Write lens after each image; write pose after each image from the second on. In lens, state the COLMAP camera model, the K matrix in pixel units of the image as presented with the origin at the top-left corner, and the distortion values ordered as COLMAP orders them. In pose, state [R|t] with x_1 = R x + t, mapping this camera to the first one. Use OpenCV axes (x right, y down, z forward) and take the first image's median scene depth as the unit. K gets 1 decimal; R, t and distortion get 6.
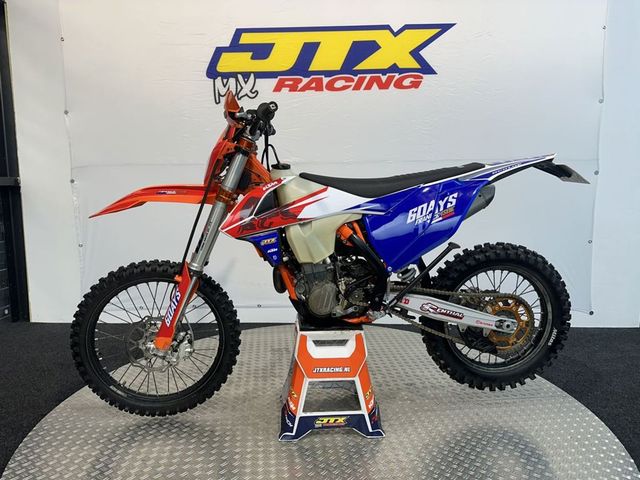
lens RADIAL K [[431.8, 0, 316.8], [0, 431.8, 240.7], [0, 0, 1]] dist [0.000329, 0.001504]
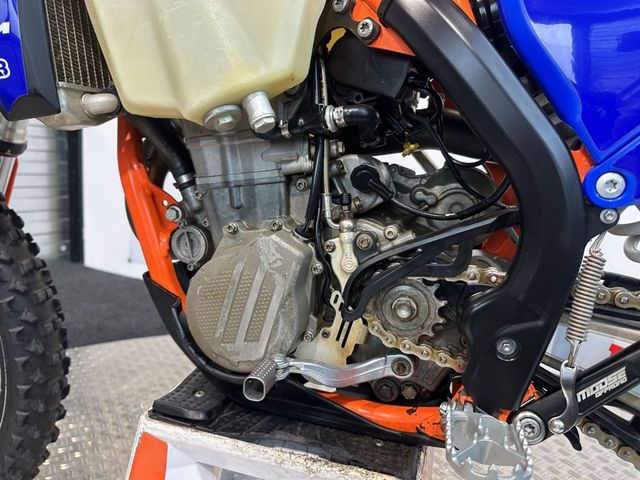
lens RADIAL K [[456.2, 0, 317.9], [0, 456.2, 239.9], [0, 0, 1]] dist [-0.007815, -0.005840]
pose [[0.944293, 0.119635, -0.306591, 0.117651], [-0.112845, 0.992813, 0.039848, 0.091354], [0.309155, -0.003031, 0.951007, 0.791780]]
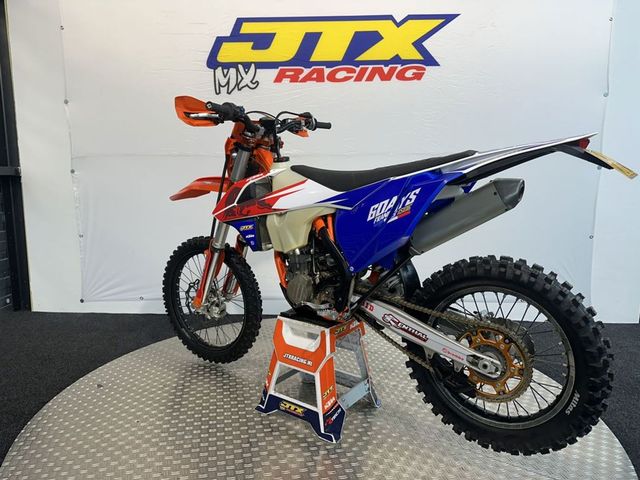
lens RADIAL K [[434.4, 0, 320.0], [0, 434.4, 240.0], [0, 0, 1]] dist [0.004369, -0.002870]
pose [[0.777690, 0.097732, -0.621005, 0.686201], [-0.091930, 0.994902, 0.041451, -0.028296], [0.621890, 0.024853, 0.782710, 0.223168]]
